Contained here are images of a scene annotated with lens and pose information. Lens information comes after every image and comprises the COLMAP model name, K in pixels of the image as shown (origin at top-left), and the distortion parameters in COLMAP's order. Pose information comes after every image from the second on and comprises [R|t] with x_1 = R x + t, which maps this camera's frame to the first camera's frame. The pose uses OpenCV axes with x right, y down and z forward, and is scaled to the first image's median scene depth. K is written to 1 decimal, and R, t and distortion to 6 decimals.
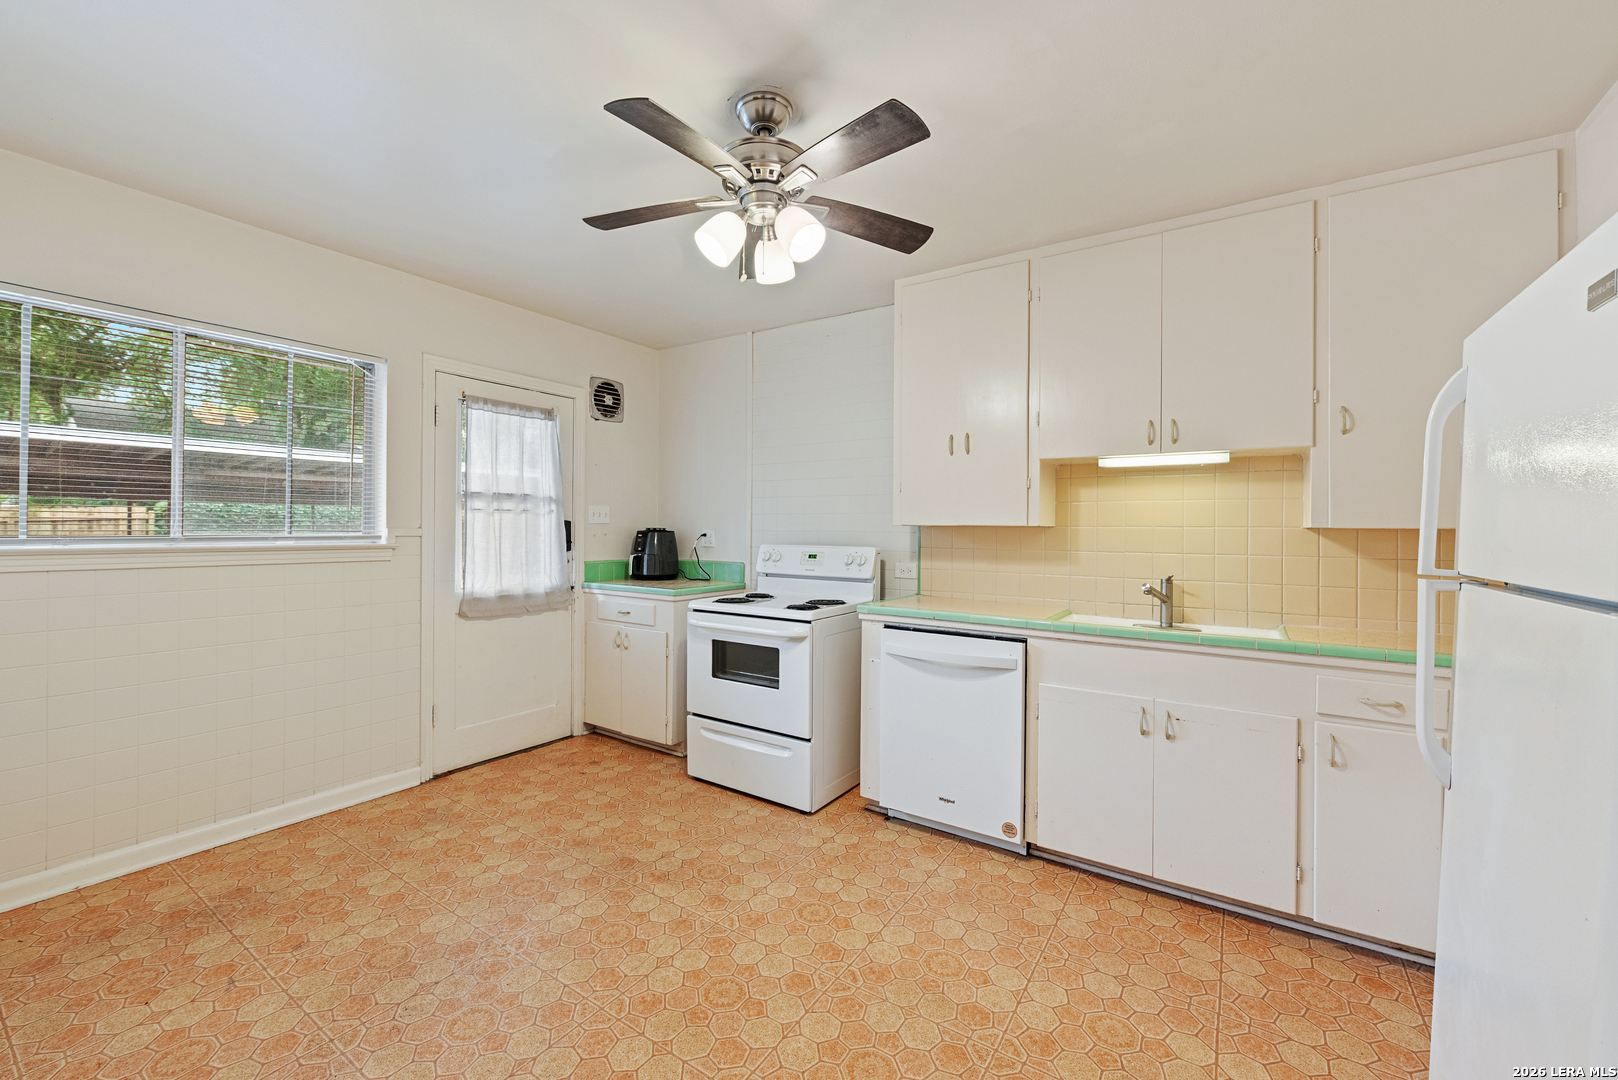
lens RADIAL K [[653.3, 0, 809.0], [0, 653.3, 540.0], [0, 0, 1]] dist [-0.000437, -0.000070]
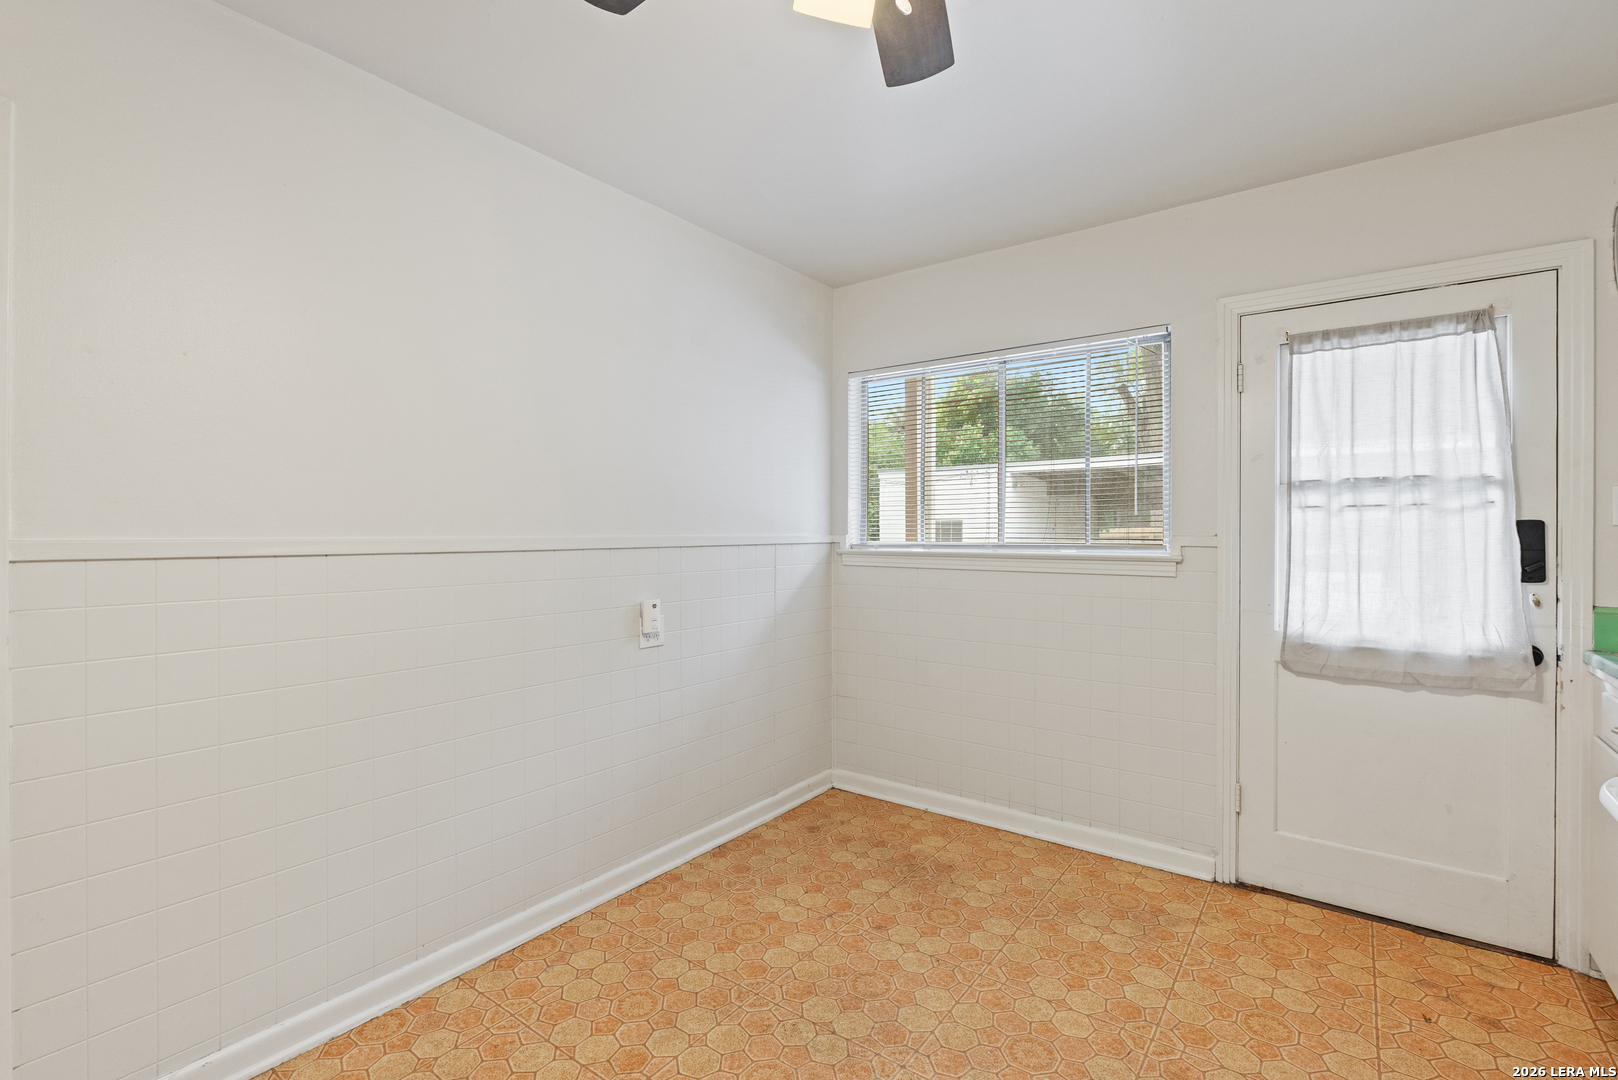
lens RADIAL K [[739.6, 0, 809.0], [0, 739.6, 540.0], [0, 0, 1]] dist [-0.001636, -0.001036]
pose [[-0.054274, 0.001177, -0.998525, 0.281196], [-0.018312, 0.999830, 0.002174, -0.007245], [0.998358, 0.018403, -0.054243, 0.615242]]
